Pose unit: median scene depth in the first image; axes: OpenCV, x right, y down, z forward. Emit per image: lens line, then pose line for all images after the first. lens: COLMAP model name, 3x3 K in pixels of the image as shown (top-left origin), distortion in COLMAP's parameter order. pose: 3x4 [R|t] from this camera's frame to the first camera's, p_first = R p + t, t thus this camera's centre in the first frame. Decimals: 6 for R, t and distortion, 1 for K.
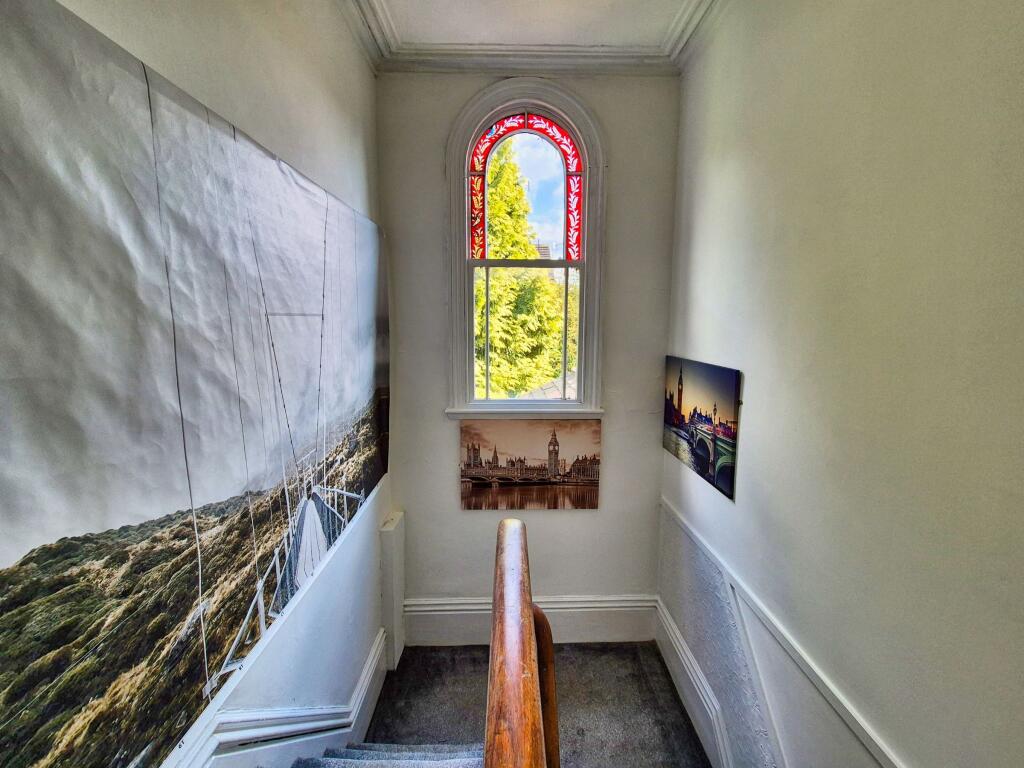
lens RADIAL K [[421.2, 0, 519.9], [0, 421.2, 381.3], [0, 0, 1]] dist [0.000663, -0.000112]
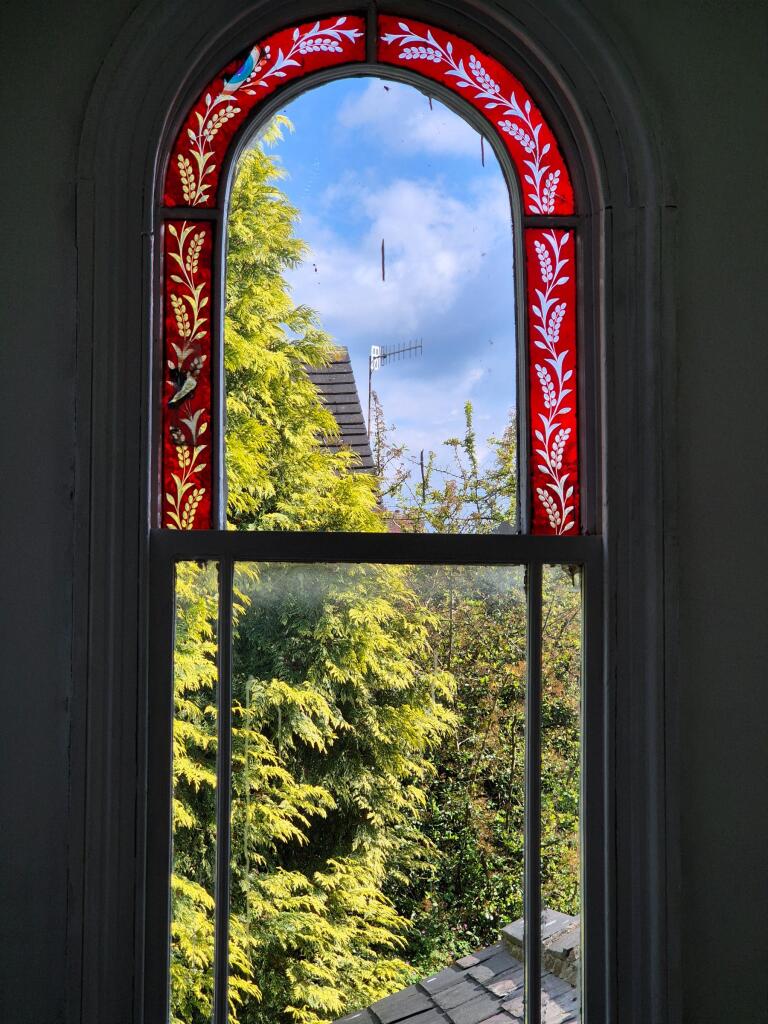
lens RADIAL K [[2051.0, 0, 383.7], [0, 2051.0, 512.4], [0, 0, 1]] dist [0.073241, 0.000000]
pose [[0.992963, 0.002613, 0.118399, -0.129460], [0.020833, 0.980311, -0.196357, -0.053734], [-0.116581, 0.197442, 0.973358, -0.225249]]
